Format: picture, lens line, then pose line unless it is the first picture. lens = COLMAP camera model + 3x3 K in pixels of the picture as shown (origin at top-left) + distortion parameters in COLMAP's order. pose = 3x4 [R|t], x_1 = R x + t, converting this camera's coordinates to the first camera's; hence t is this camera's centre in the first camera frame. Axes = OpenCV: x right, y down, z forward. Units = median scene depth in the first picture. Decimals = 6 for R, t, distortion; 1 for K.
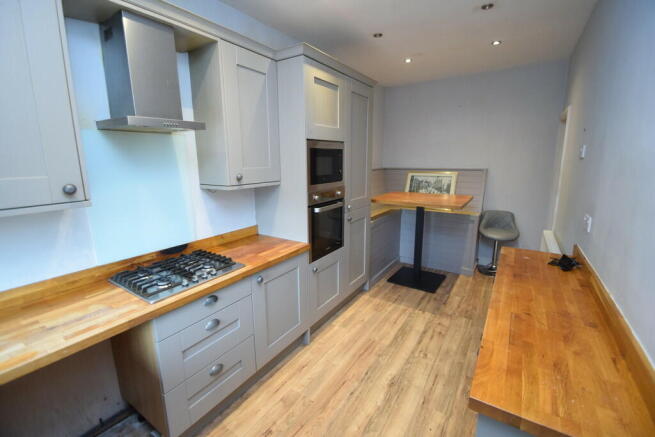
lens RADIAL K [[286.2, 0, 320.5], [0, 286.2, 217.4], [0, 0, 1]] dist [-0.000197, 0.000056]
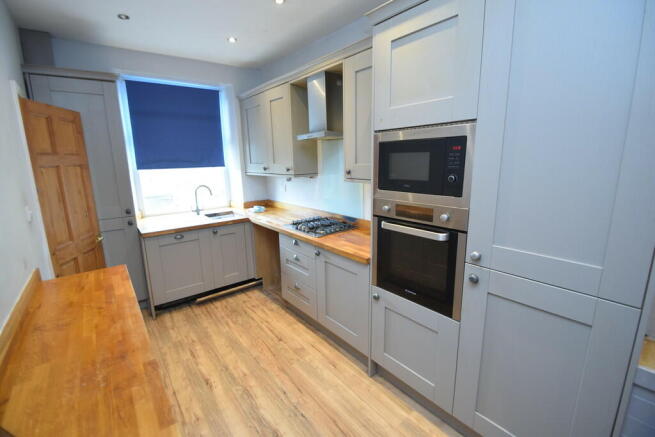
lens RADIAL K [[296.6, 0, 327.5], [0, 296.6, 218.5], [0, 0, 1]] dist [0.001842, -0.000110]
pose [[-0.308323, 0.212757, -0.927184, 0.822451], [-0.160407, 0.949085, 0.271124, -0.249261], [0.937660, 0.232321, -0.258497, 1.160482]]
